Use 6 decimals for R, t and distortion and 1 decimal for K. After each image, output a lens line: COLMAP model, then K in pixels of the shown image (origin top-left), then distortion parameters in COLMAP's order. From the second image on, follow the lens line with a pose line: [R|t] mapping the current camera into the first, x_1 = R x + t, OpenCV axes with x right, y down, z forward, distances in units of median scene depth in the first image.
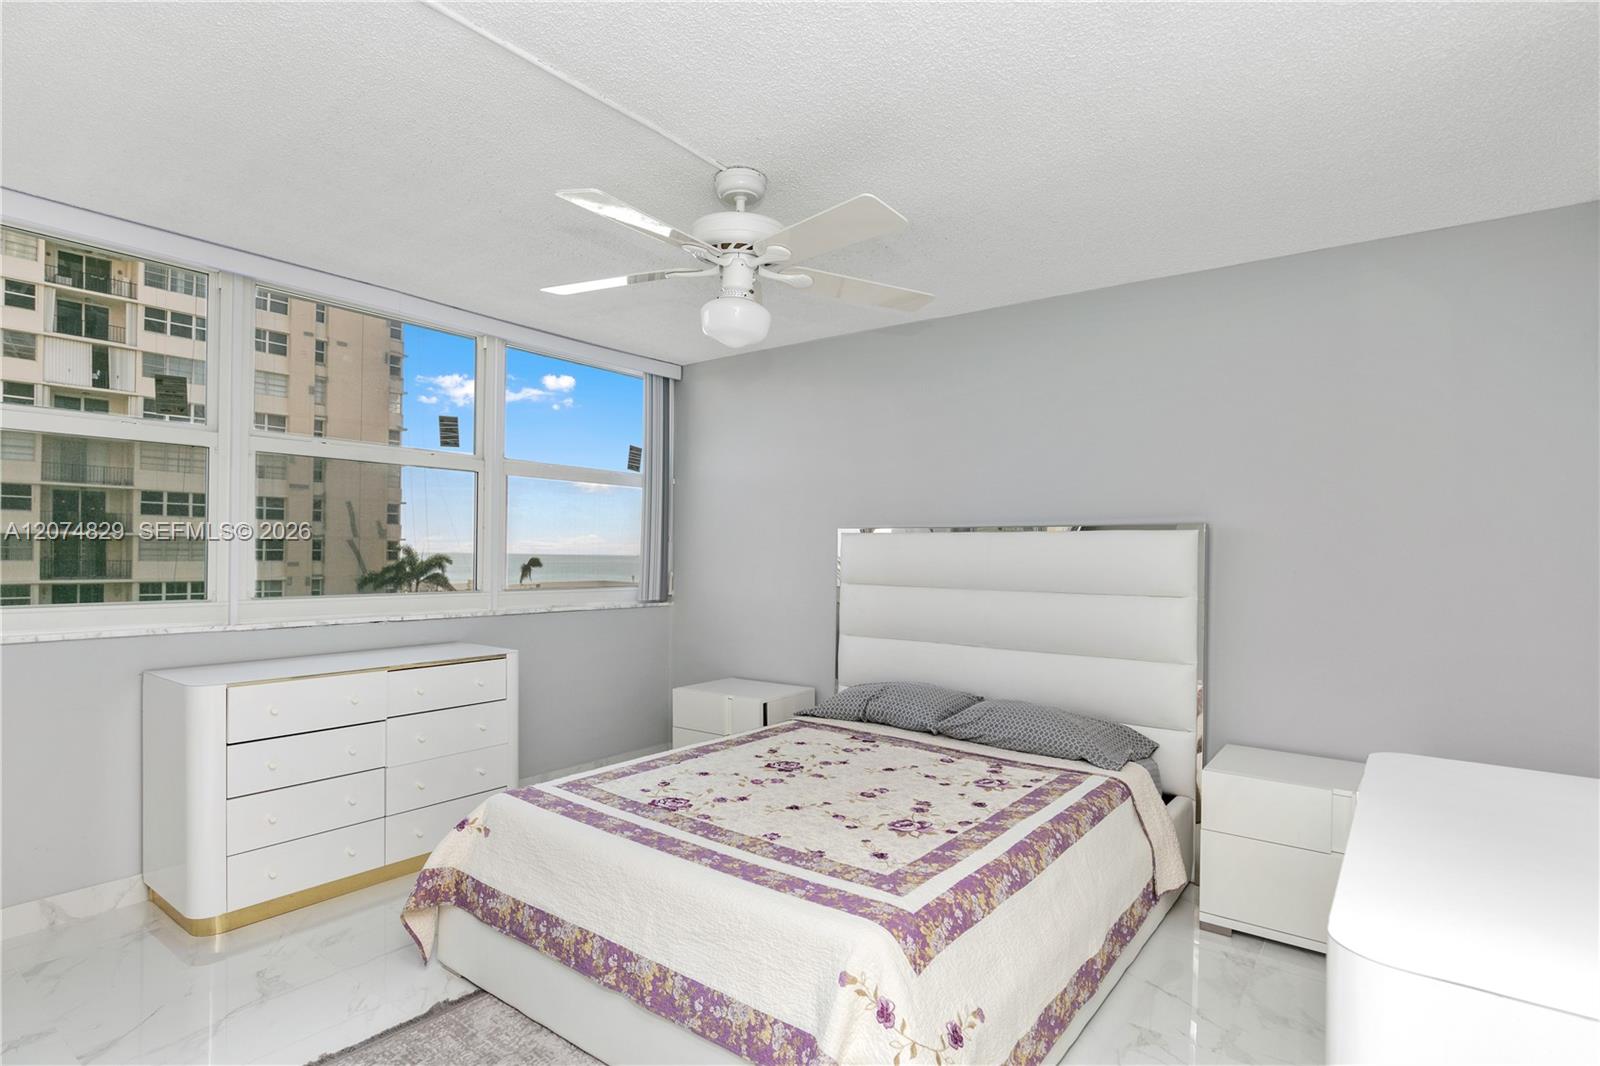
lens RADIAL K [[799.0, 0, 800.5], [0, 799.0, 545.6], [0, 0, 1]] dist [-0.006385, 0.001076]
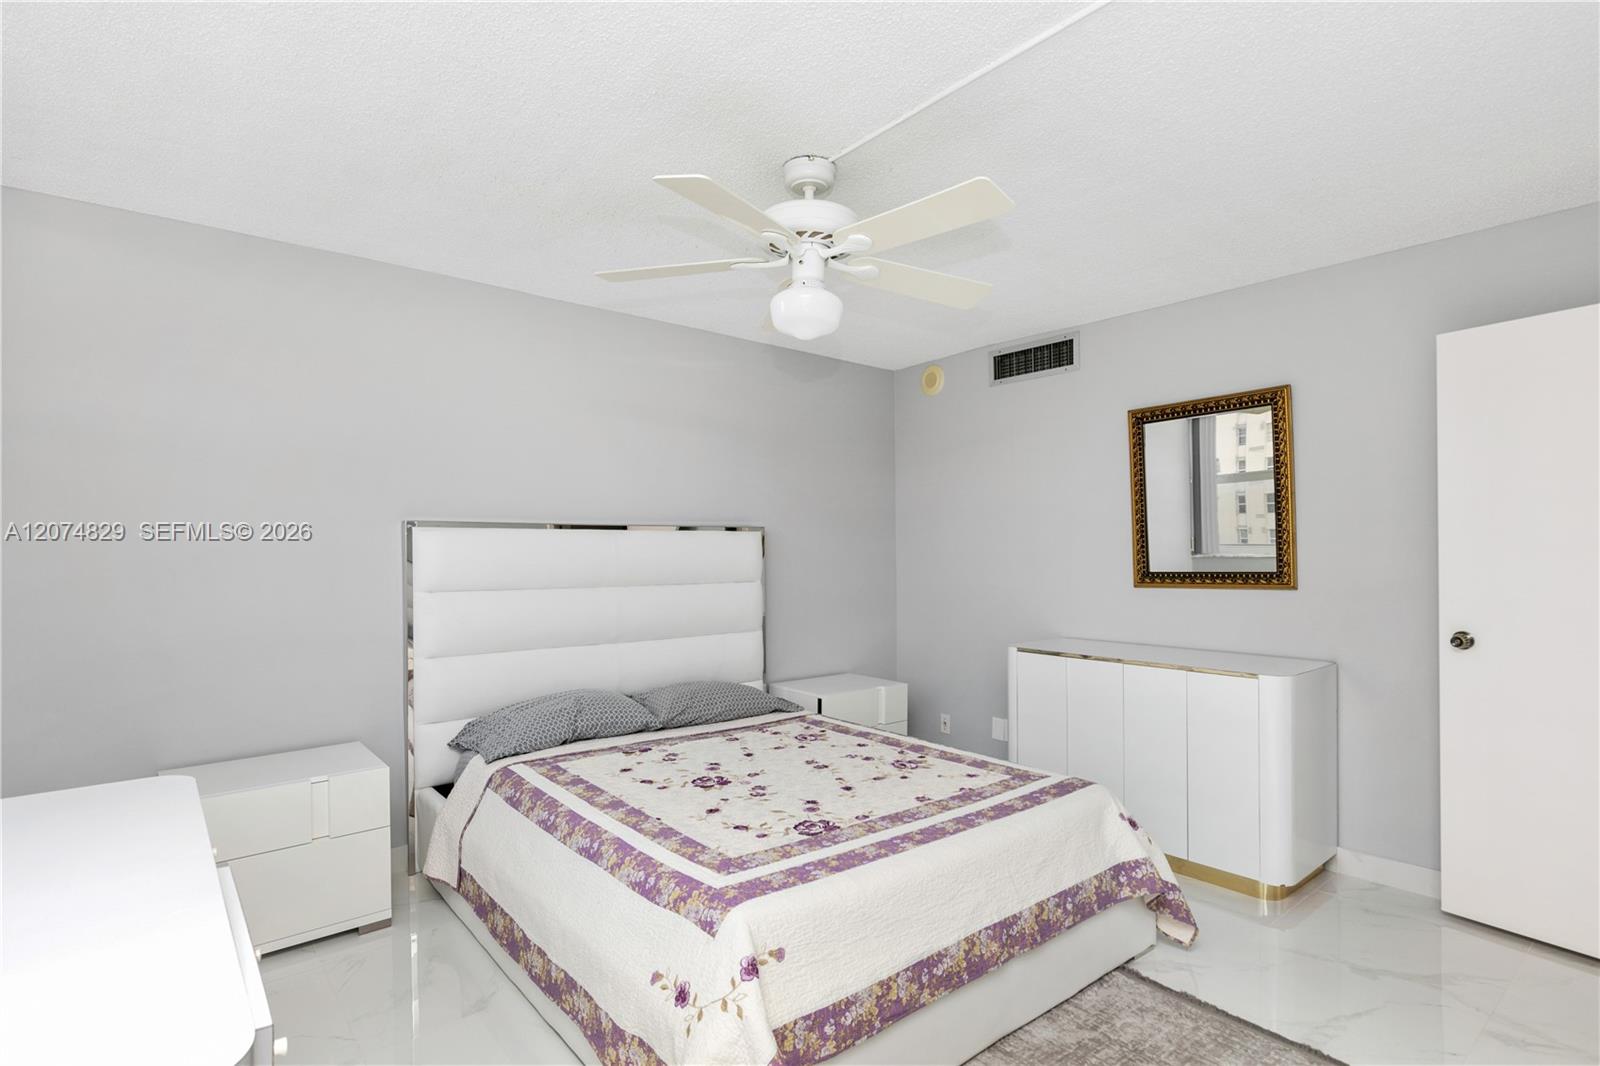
lens RADIAL K [[801.0, 0, 792.1], [0, 801.0, 535.5], [0, 0, 1]] dist [-0.000475, -0.000434]
pose [[0.233812, 0.006730, 0.972259, -1.027491], [-0.000418, 0.999977, -0.006822, -0.004003], [-0.972282, 0.001188, 0.233809, 0.785014]]
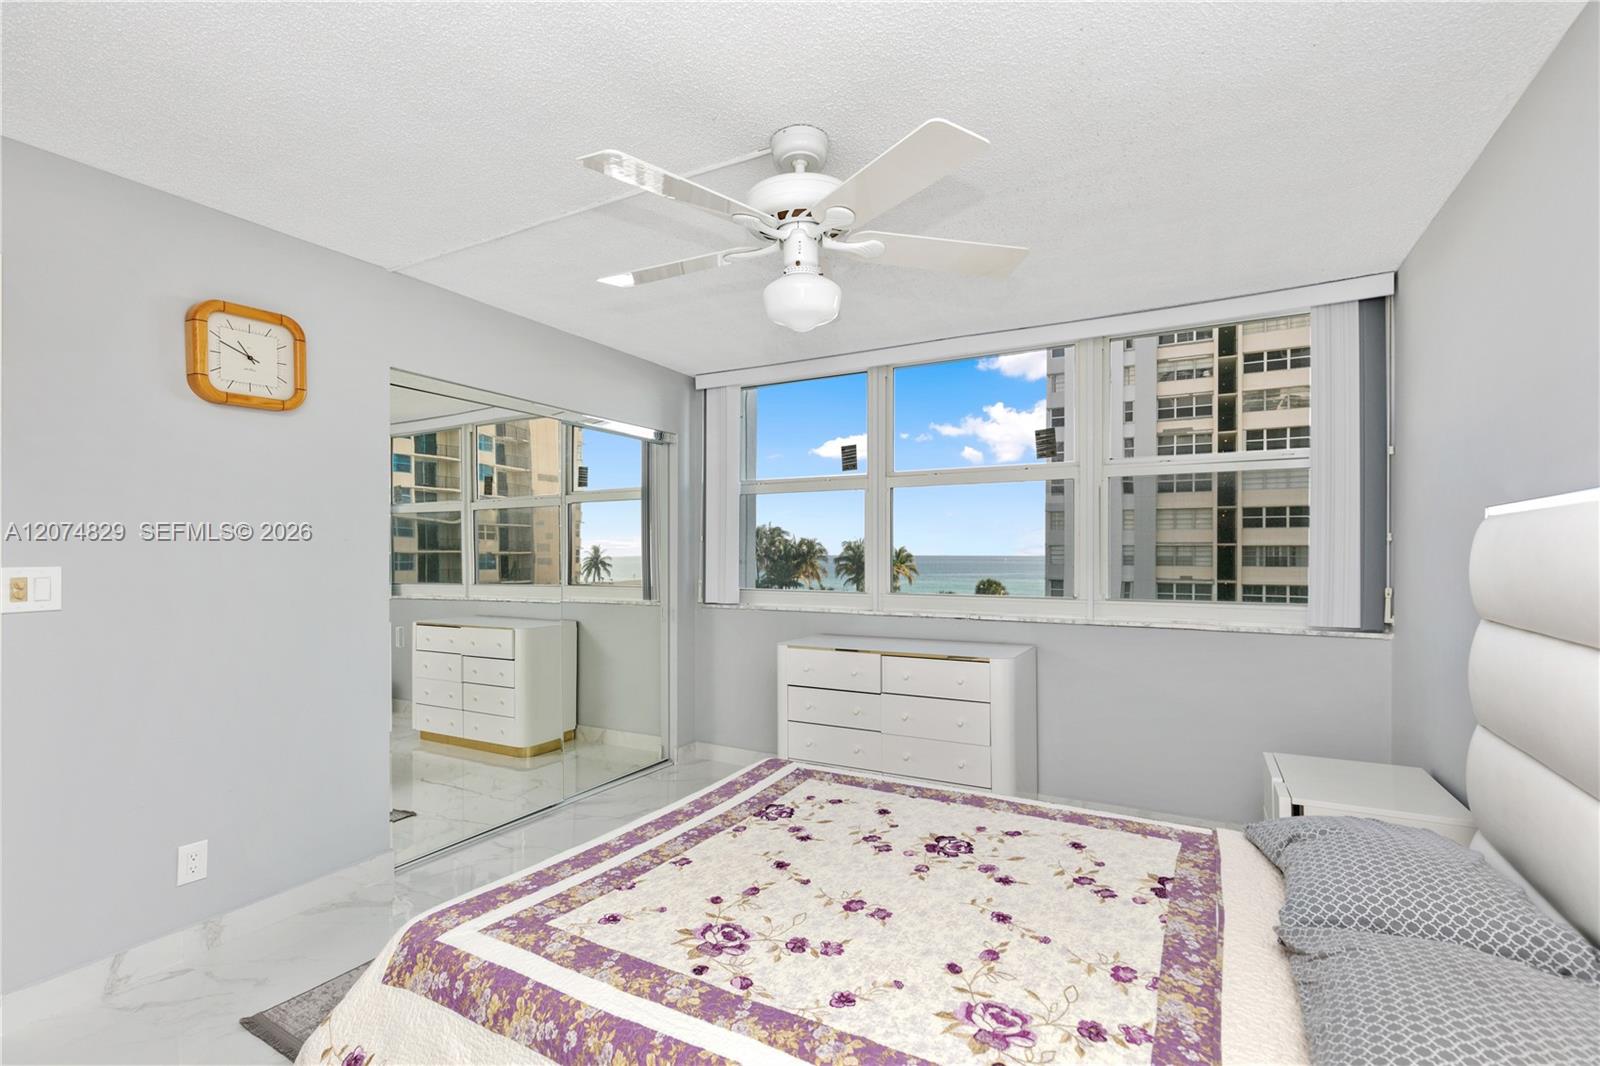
lens RADIAL K [[724.4, 0, 807.3], [0, 724.4, 549.1], [0, 0, 1]] dist [0.006944, -0.002040]
pose [[0.157334, -0.016757, -0.987403, 0.715183], [0.010856, 0.999825, -0.015238, 0.010621], [0.987486, -0.008322, 0.157489, 0.871272]]
